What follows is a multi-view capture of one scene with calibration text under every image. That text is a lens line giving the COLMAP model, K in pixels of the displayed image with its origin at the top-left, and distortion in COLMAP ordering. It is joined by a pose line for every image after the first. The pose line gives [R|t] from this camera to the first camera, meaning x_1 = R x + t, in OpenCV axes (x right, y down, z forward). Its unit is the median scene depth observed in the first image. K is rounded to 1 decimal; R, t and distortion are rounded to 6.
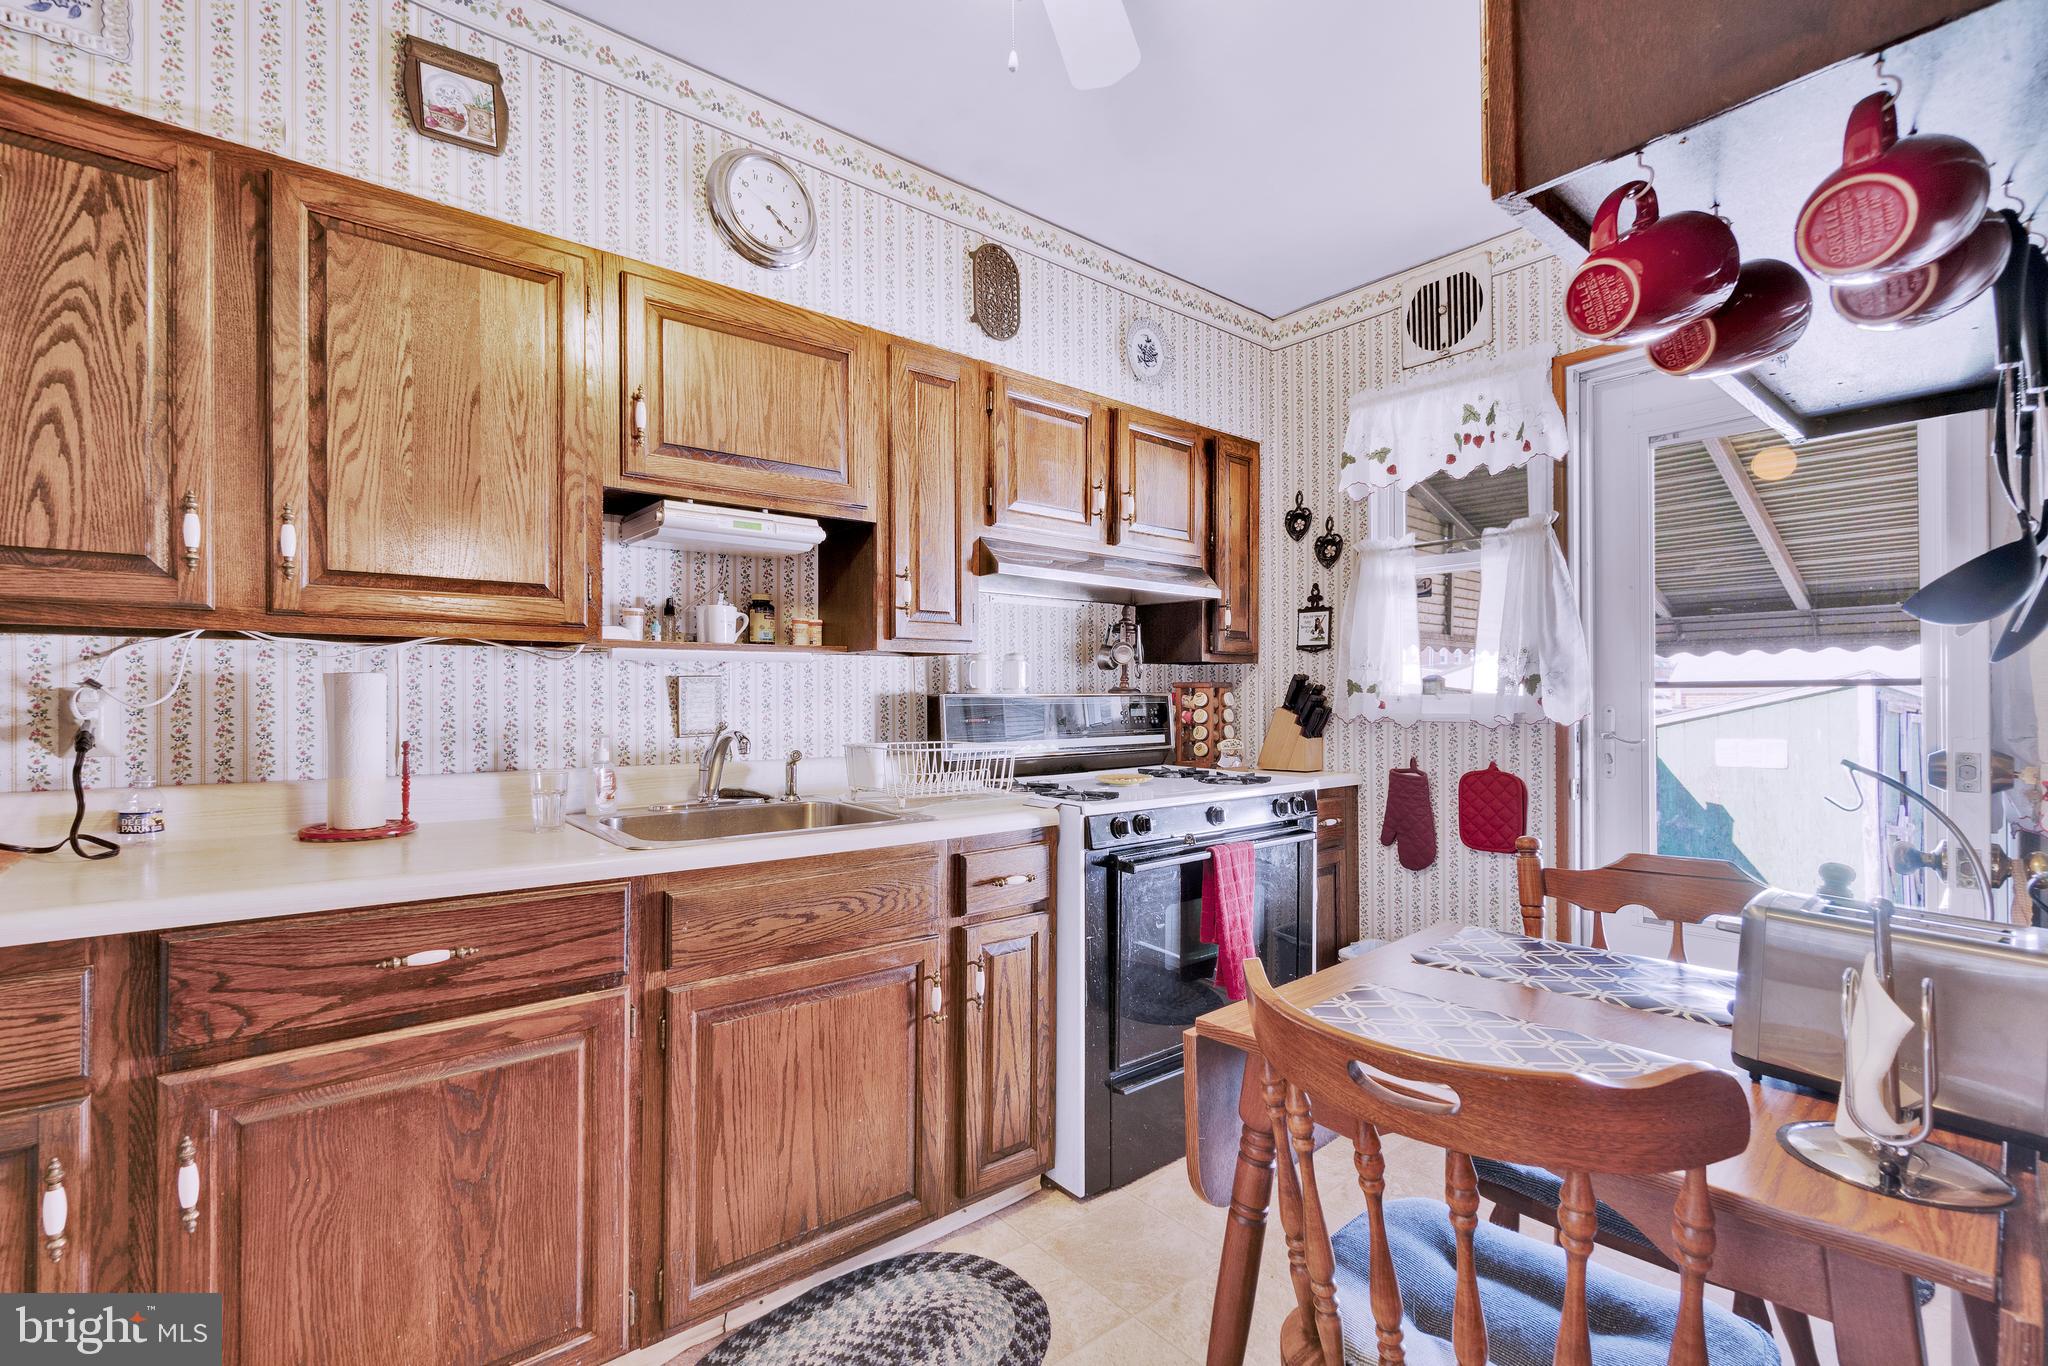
lens RADIAL K [[916.3, 0, 1026.4], [0, 916.3, 693.8], [0, 0, 1]] dist [0.001077, -0.001748]
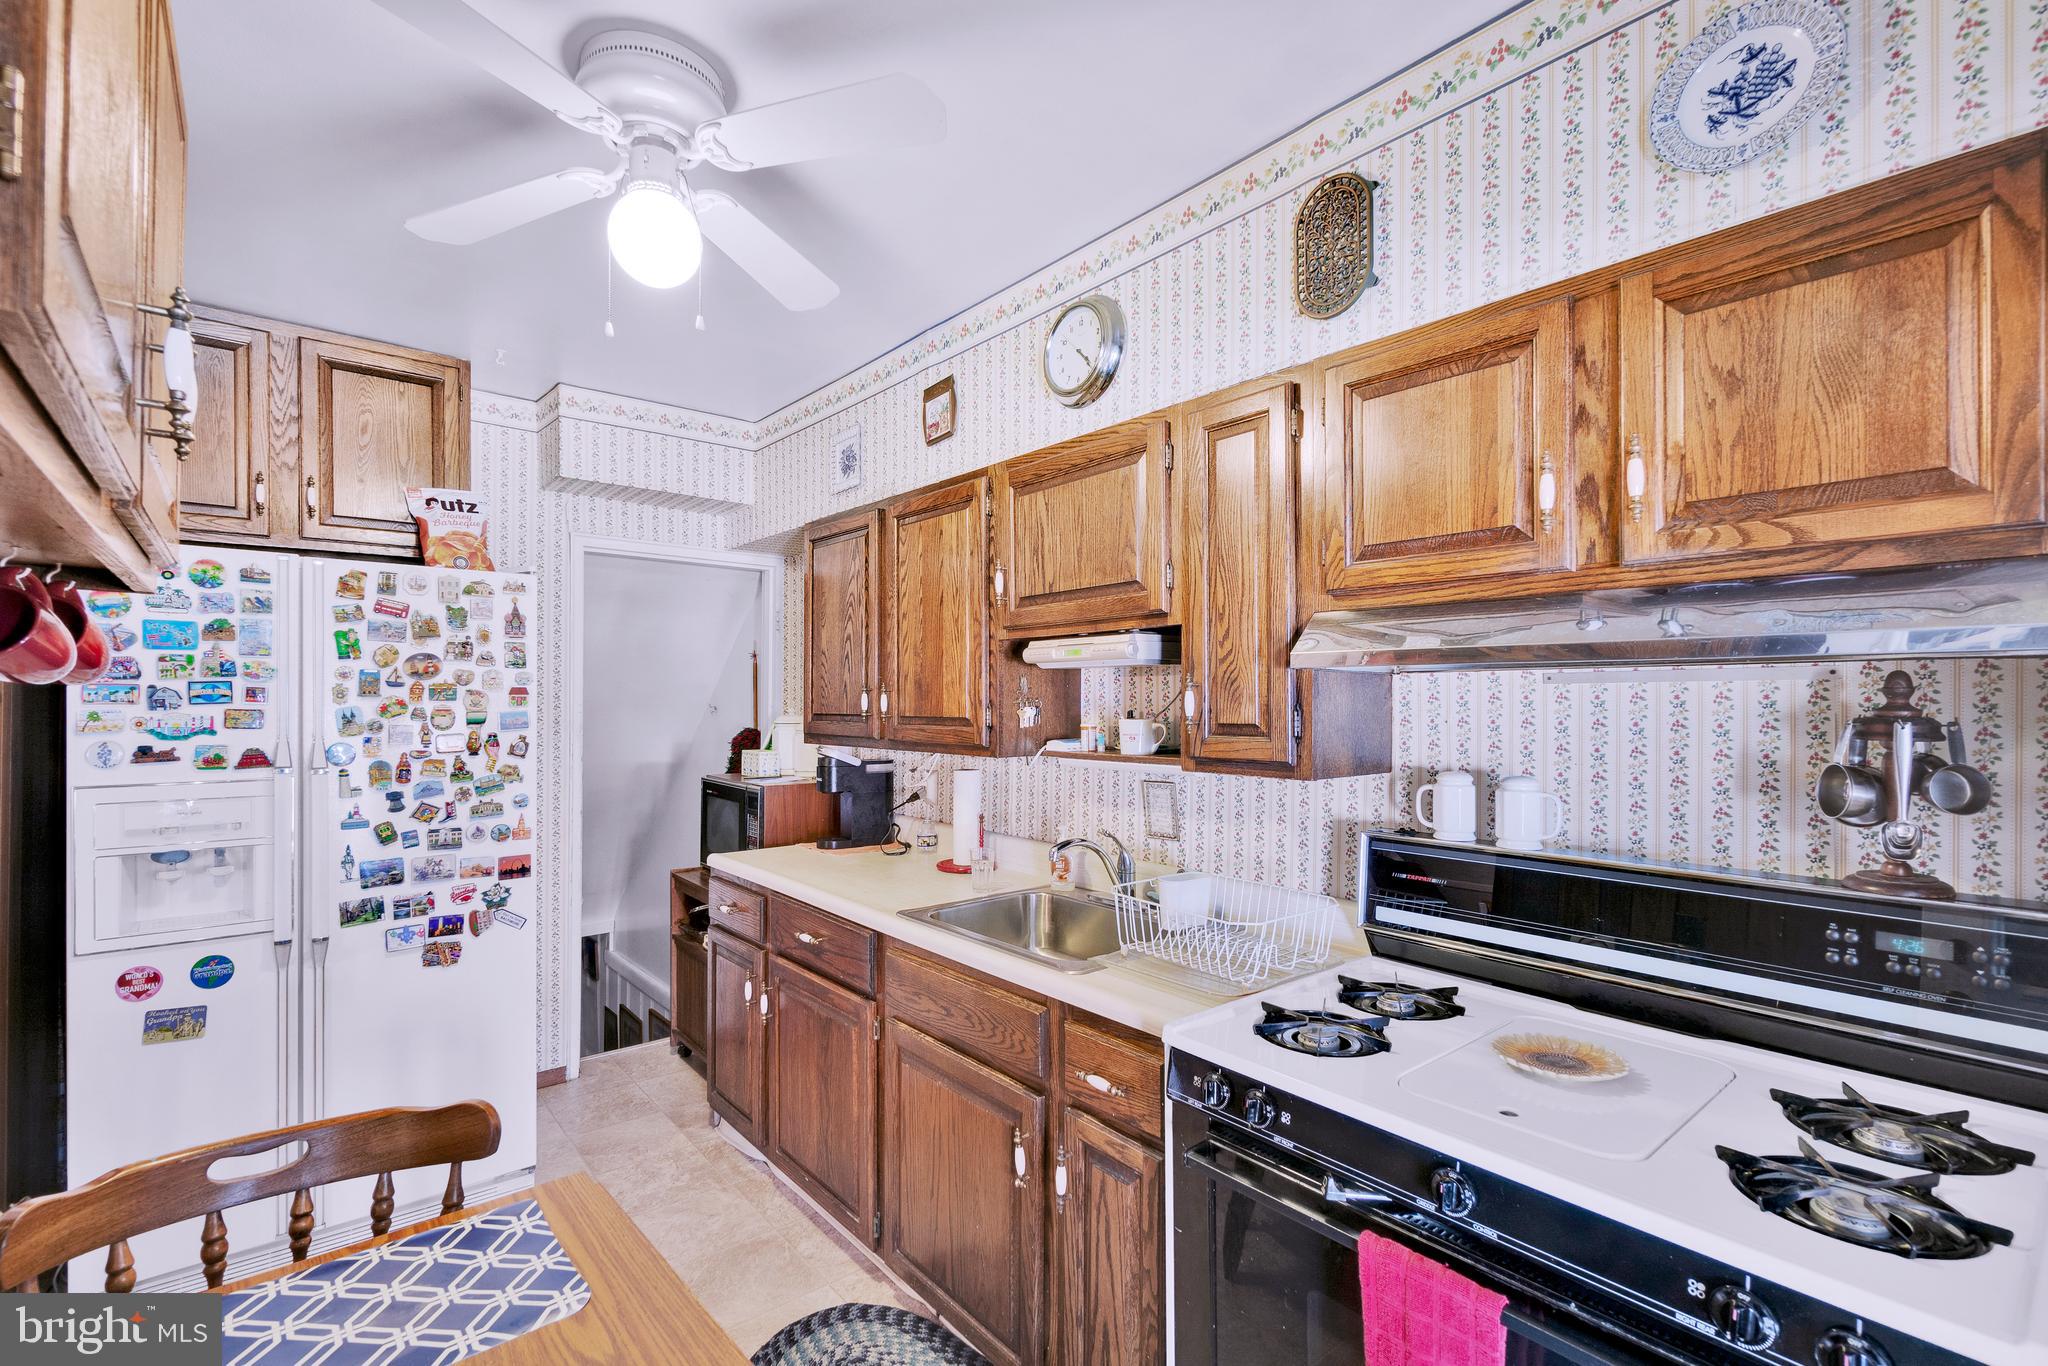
lens RADIAL K [[916.3, 0, 1013.5], [0, 916.3, 699.1], [0, 0, 1]] dist [0.001077, -0.001748]
pose [[-0.004443, -0.003961, -0.999982, 0.819845], [0.000062, 0.999992, -0.003962, -0.129111], [0.999990, -0.000080, -0.004443, 0.977409]]
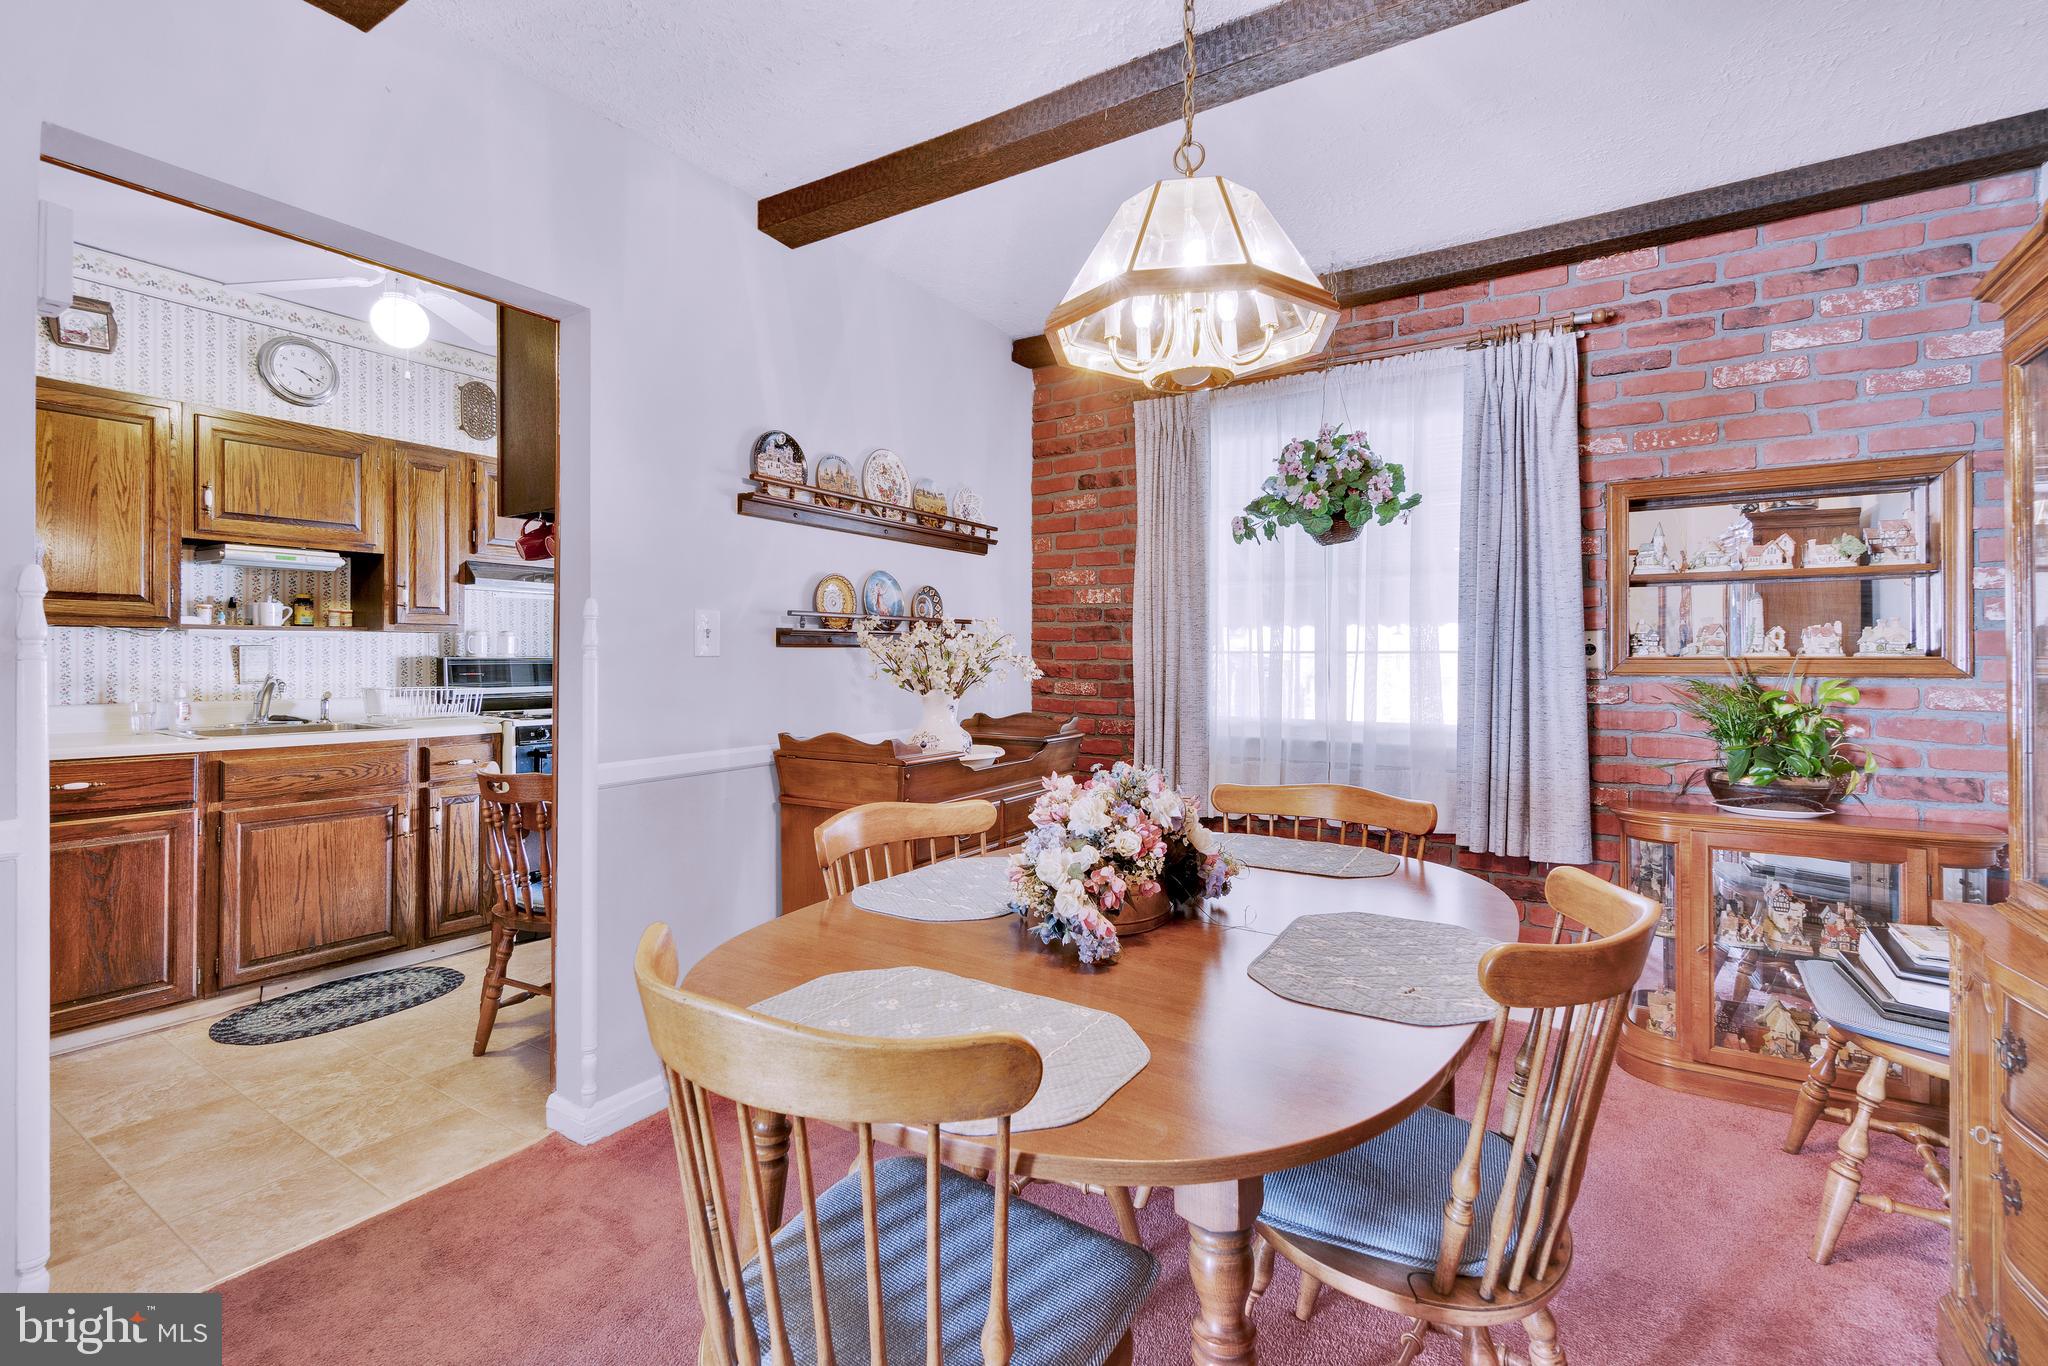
lens RADIAL K [[916.3, 0, 1022.4], [0, 916.3, 656.3], [0, 0, 1]] dist [0.001077, -0.001748]
pose [[0.952738, 0.004050, 0.303766, 0.504648], [-0.004397, 0.999990, 0.000460, -0.008245], [-0.303761, -0.001774, 0.952747, -1.085072]]
